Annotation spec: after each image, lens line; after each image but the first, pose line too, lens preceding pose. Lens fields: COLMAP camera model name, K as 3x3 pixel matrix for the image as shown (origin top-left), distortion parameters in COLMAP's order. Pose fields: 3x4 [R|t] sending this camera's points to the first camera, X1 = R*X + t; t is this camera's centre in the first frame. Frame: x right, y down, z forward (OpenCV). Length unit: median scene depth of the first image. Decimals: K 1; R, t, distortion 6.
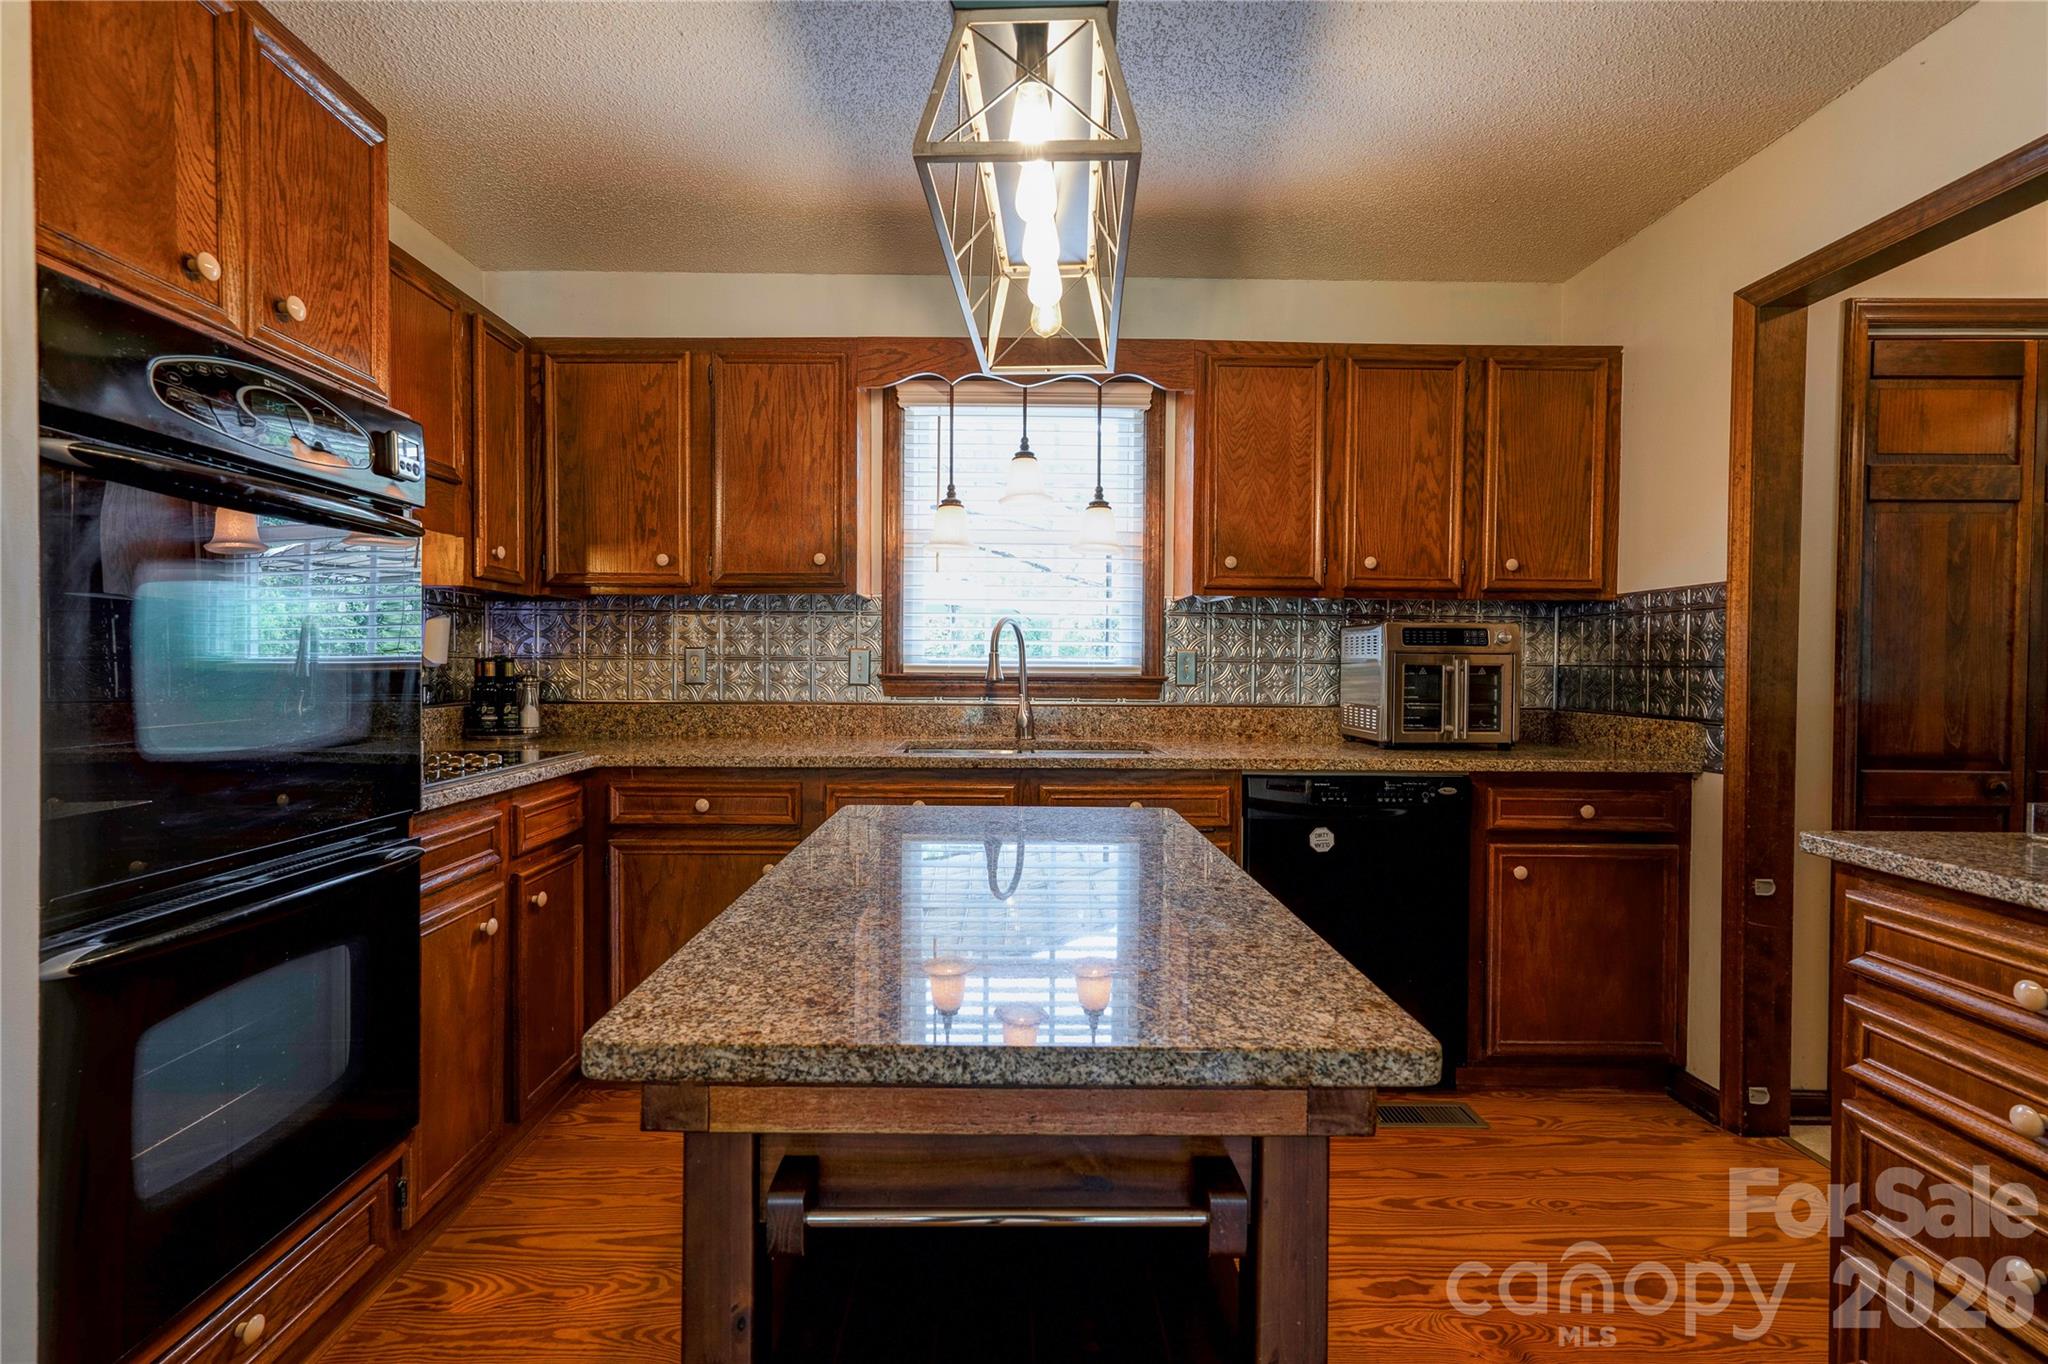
lens RADIAL K [[934.6, 0, 1017.7], [0, 934.6, 678.8], [0, 0, 1]] dist [0.003434, 0.000557]
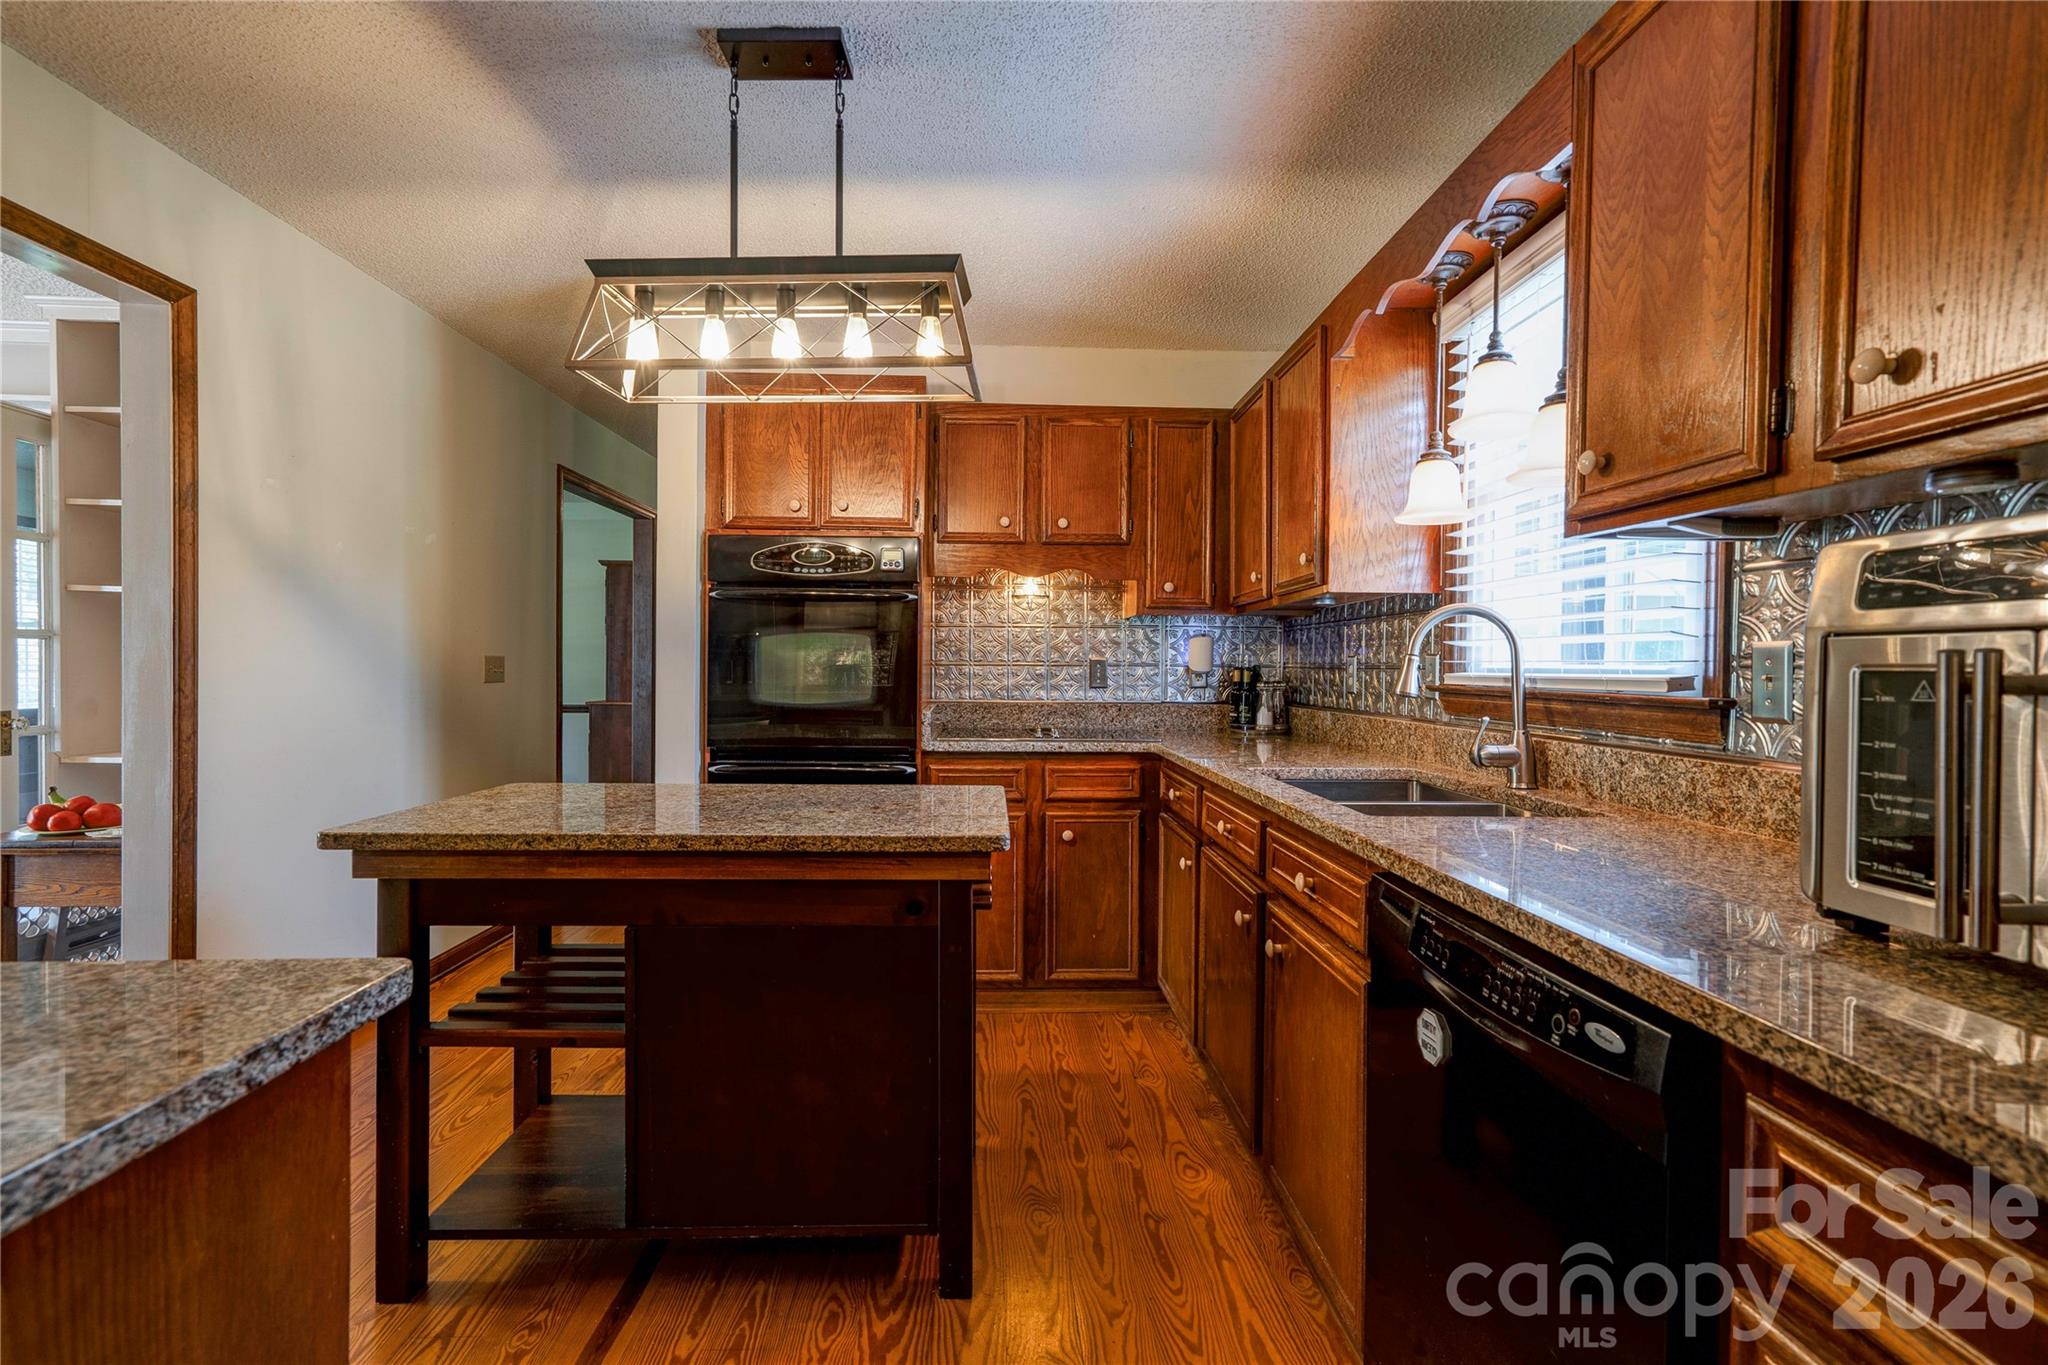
lens RADIAL K [[934.6, 0, 1017.7], [0, 934.6, 679.3], [0, 0, 1]] dist [0.003434, 0.000557]
pose [[0.026439, 0.006480, -0.999629, 0.706634], [-0.027762, 0.999598, 0.005745, -0.005876], [0.999265, 0.027599, 0.026608, 0.691347]]
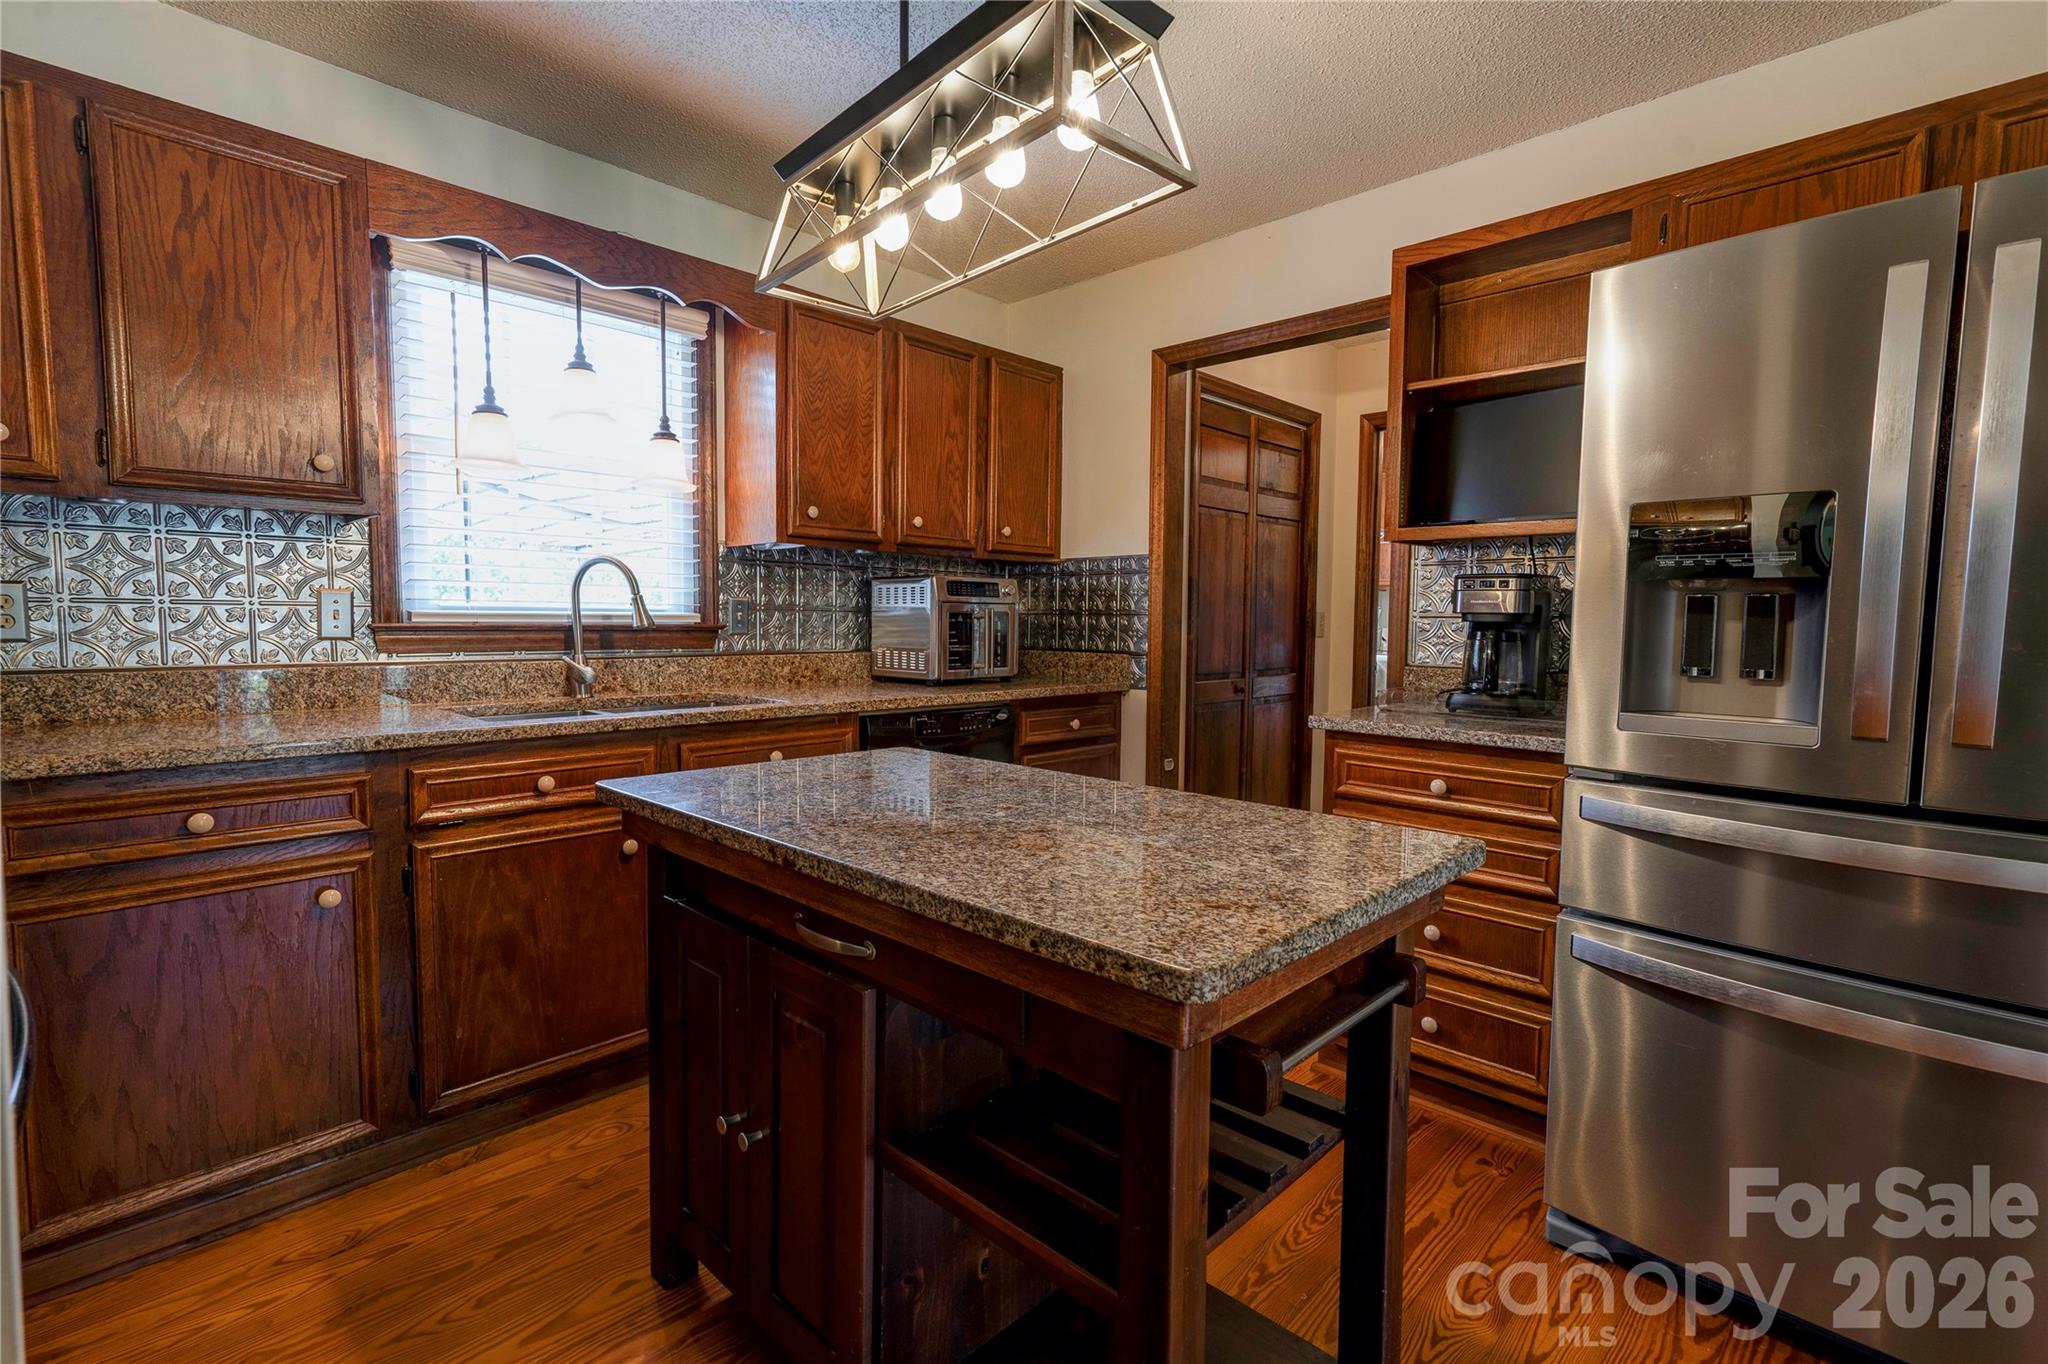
lens RADIAL K [[945.5, 0, 1010.7], [0, 945.5, 676.9], [0, 0, 1]] dist [-0.027559, 0.037233]
pose [[0.706862, -0.046068, 0.705850, -0.355801], [0.009293, 0.998396, 0.055855, -0.000141], [-0.707290, -0.032923, 0.706156, 0.111874]]
